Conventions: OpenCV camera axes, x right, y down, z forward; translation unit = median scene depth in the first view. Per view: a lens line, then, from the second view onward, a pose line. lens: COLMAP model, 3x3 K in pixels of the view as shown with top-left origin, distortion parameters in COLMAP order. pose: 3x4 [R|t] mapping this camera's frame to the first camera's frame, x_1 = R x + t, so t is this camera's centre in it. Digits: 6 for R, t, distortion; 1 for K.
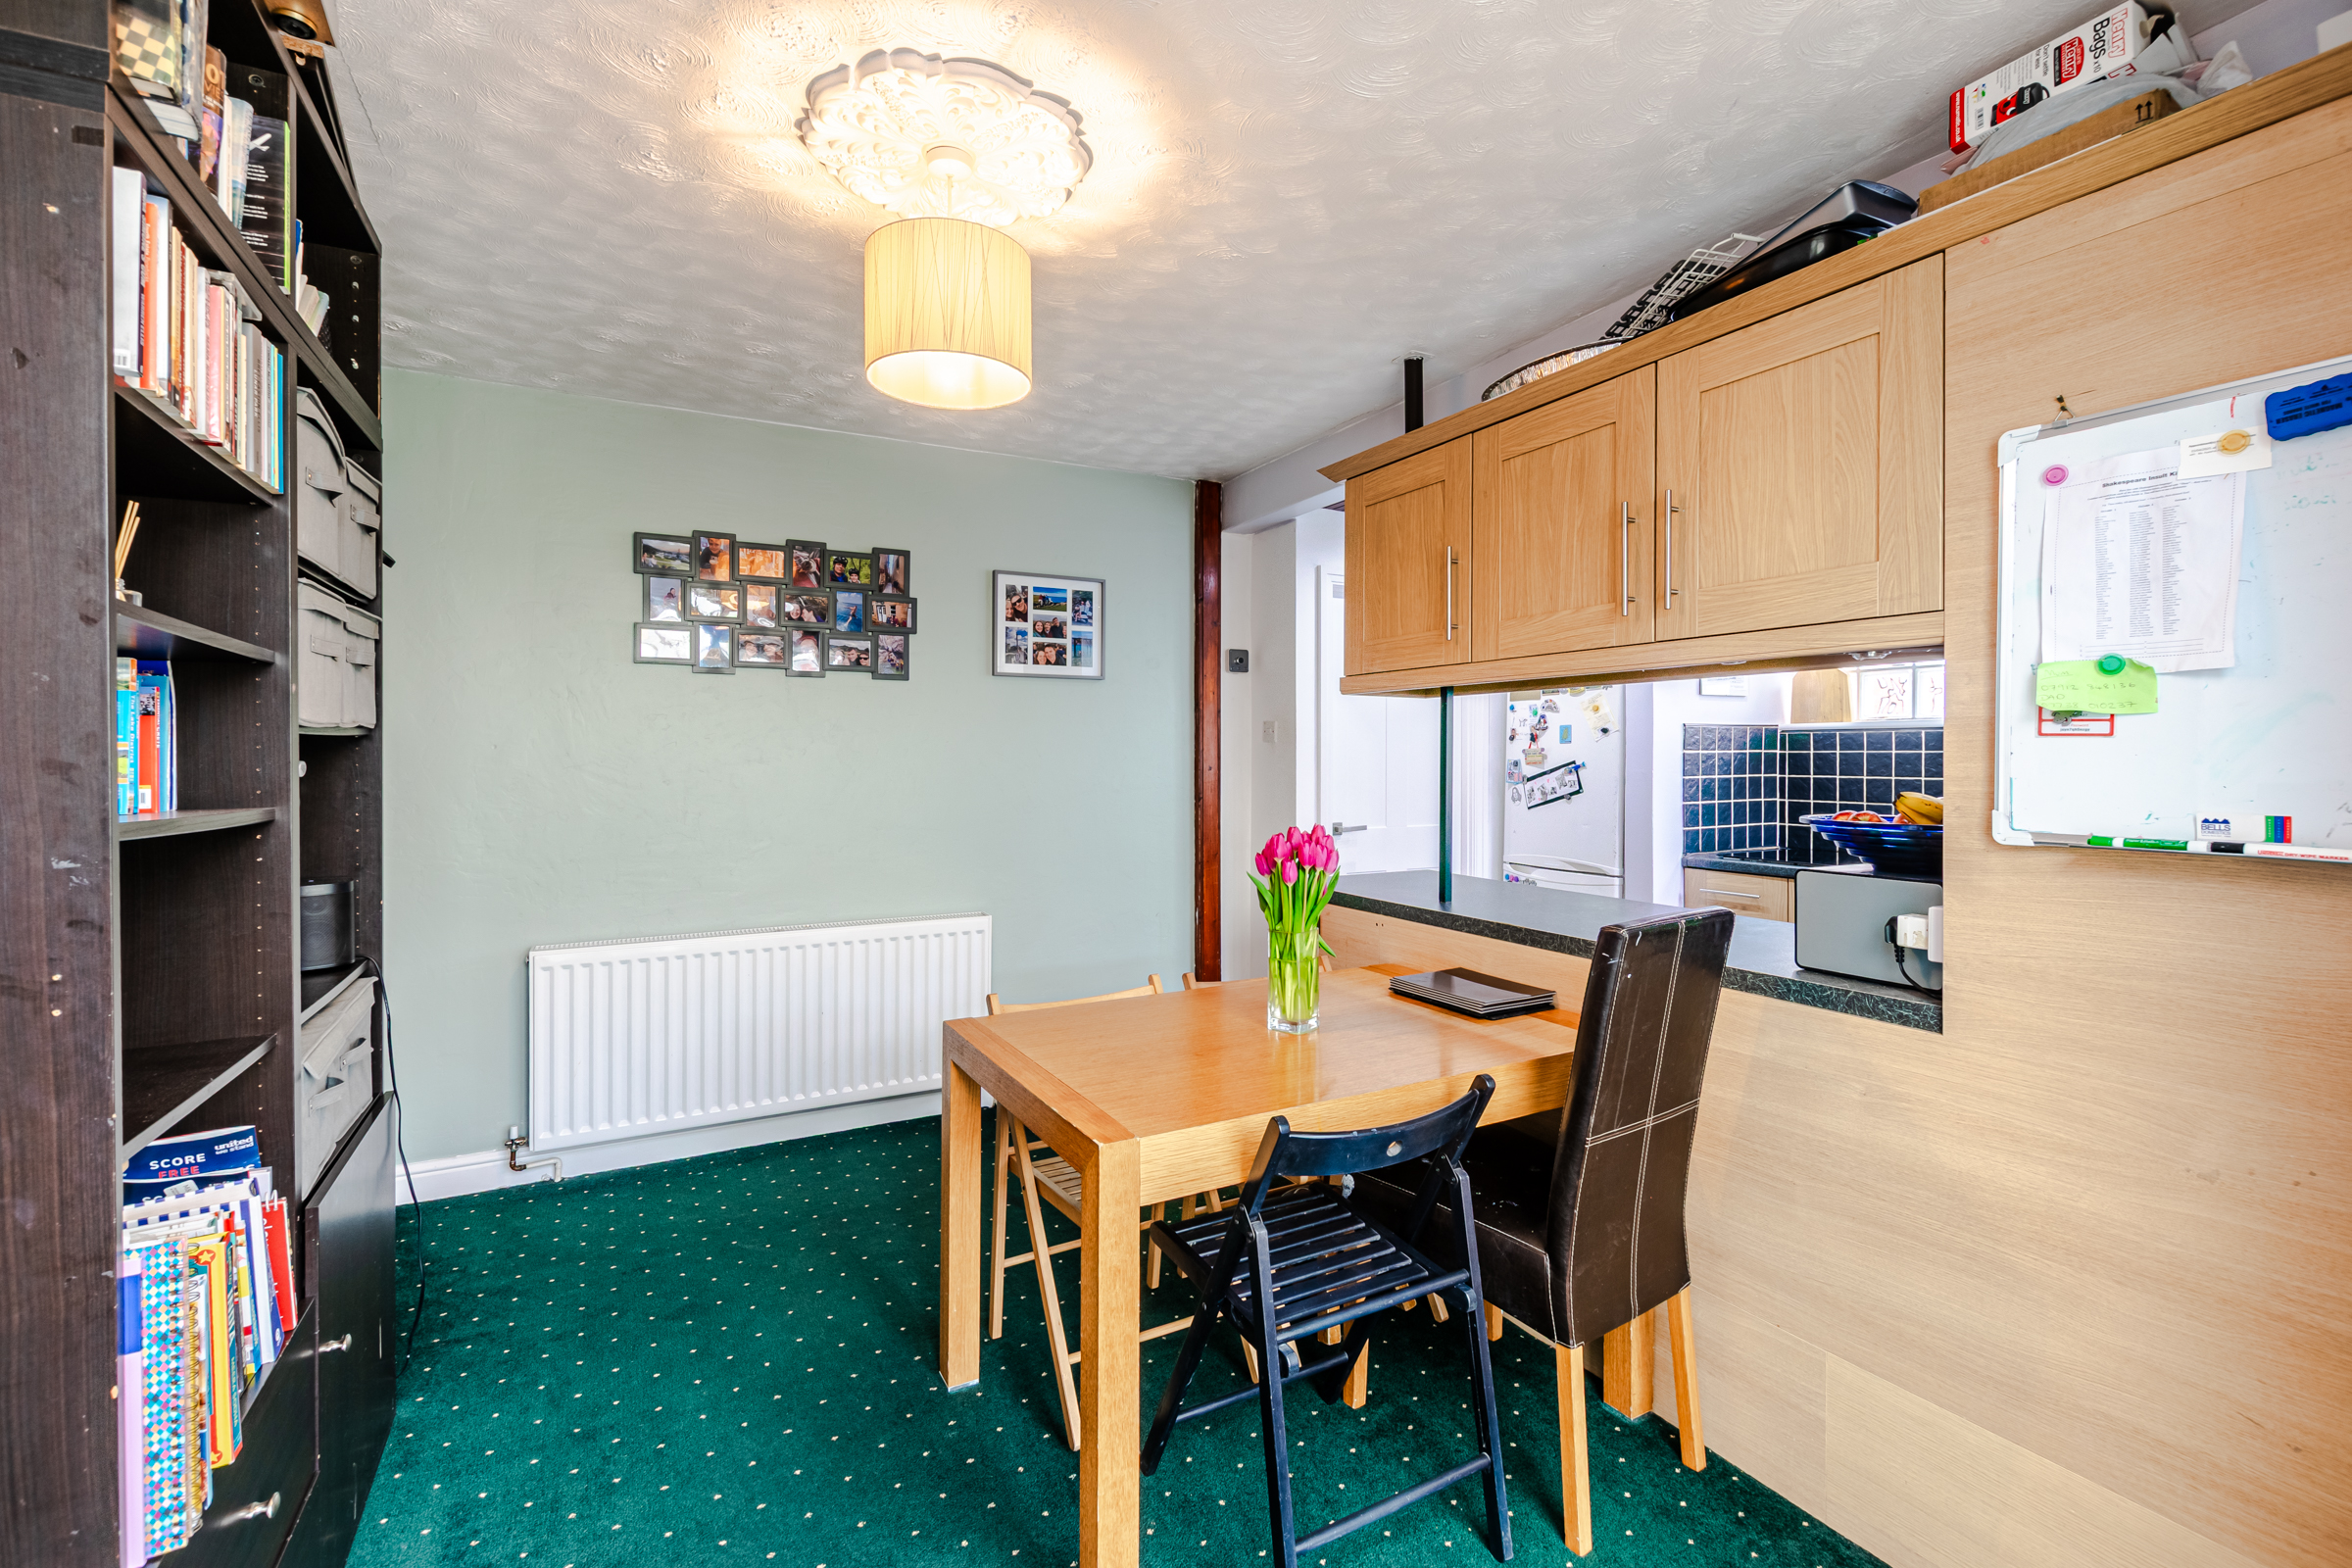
lens RADIAL K [[1024.8, 0, 1175.2], [0, 1024.8, 767.6], [0, 0, 1]] dist [-0.002327, -0.000119]
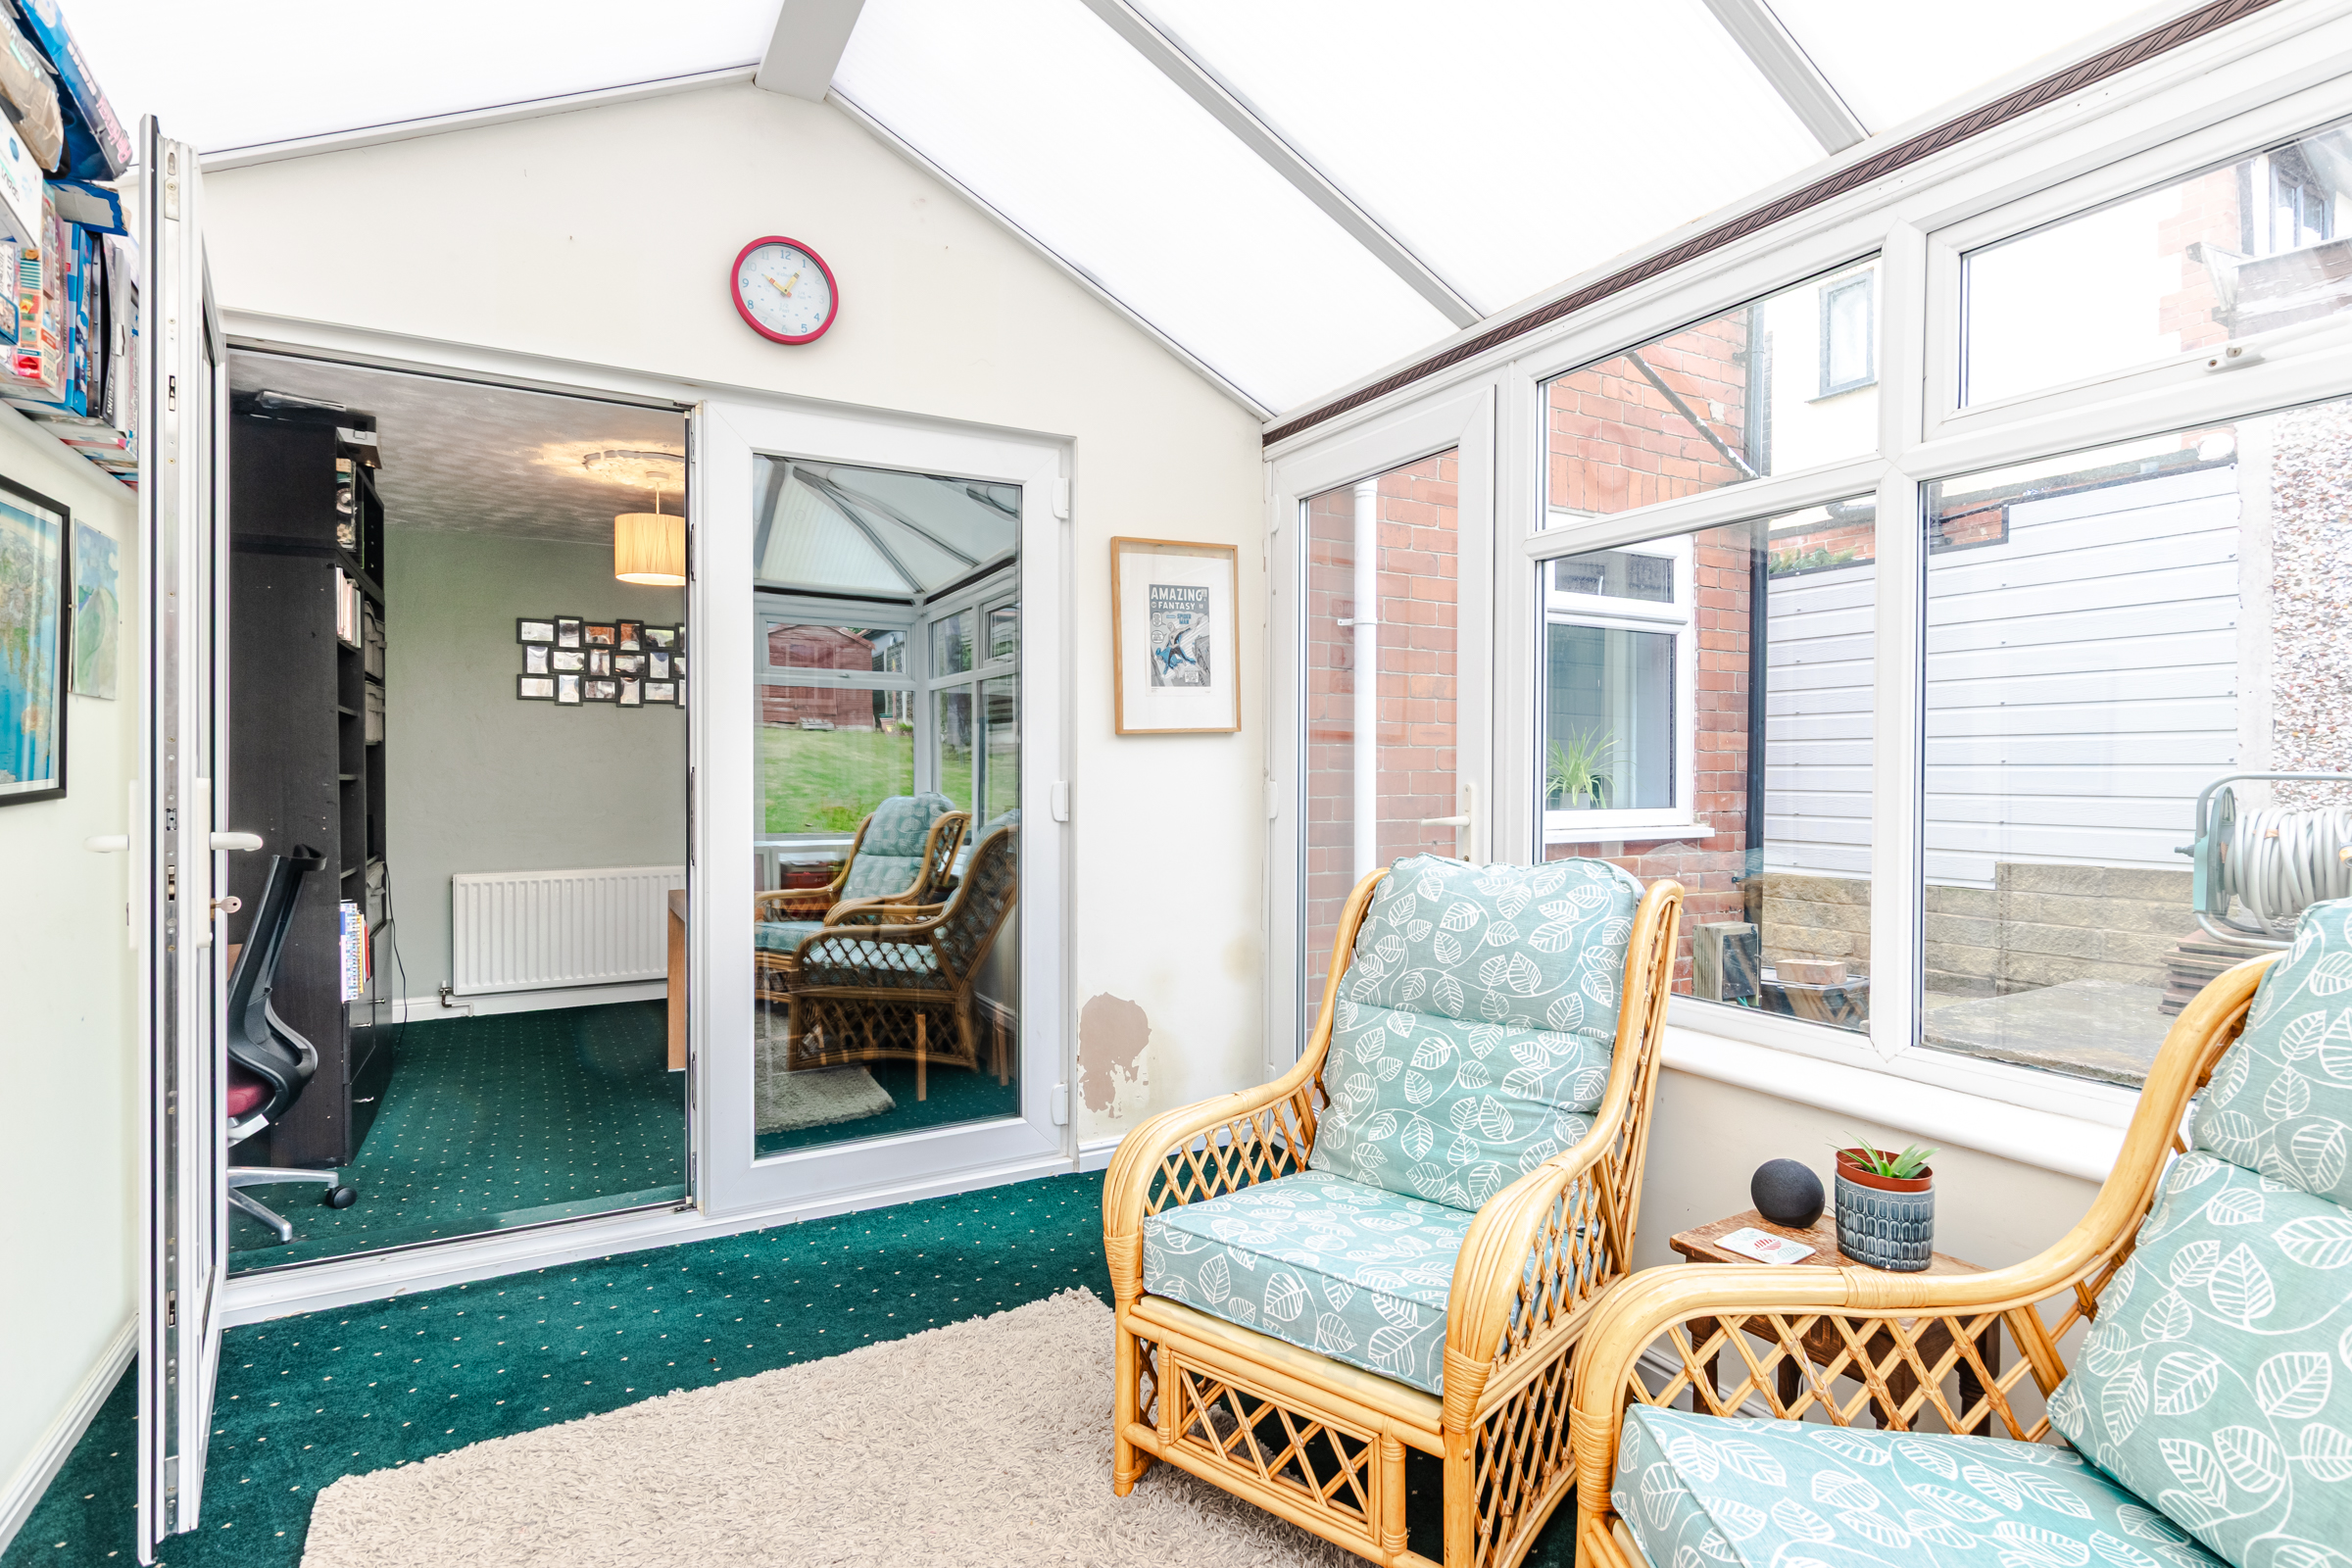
lens RADIAL K [[1158.3, 0, 1167.9], [0, 1158.3, 781.2], [0, 0, 1]] dist [0.000309, -0.000914]
pose [[0.999984, -0.002828, 0.004949, 0.524416], [0.002827, 0.999996, 0.000111, 0.029272], [-0.004949, -0.000097, 0.999988, -0.891913]]
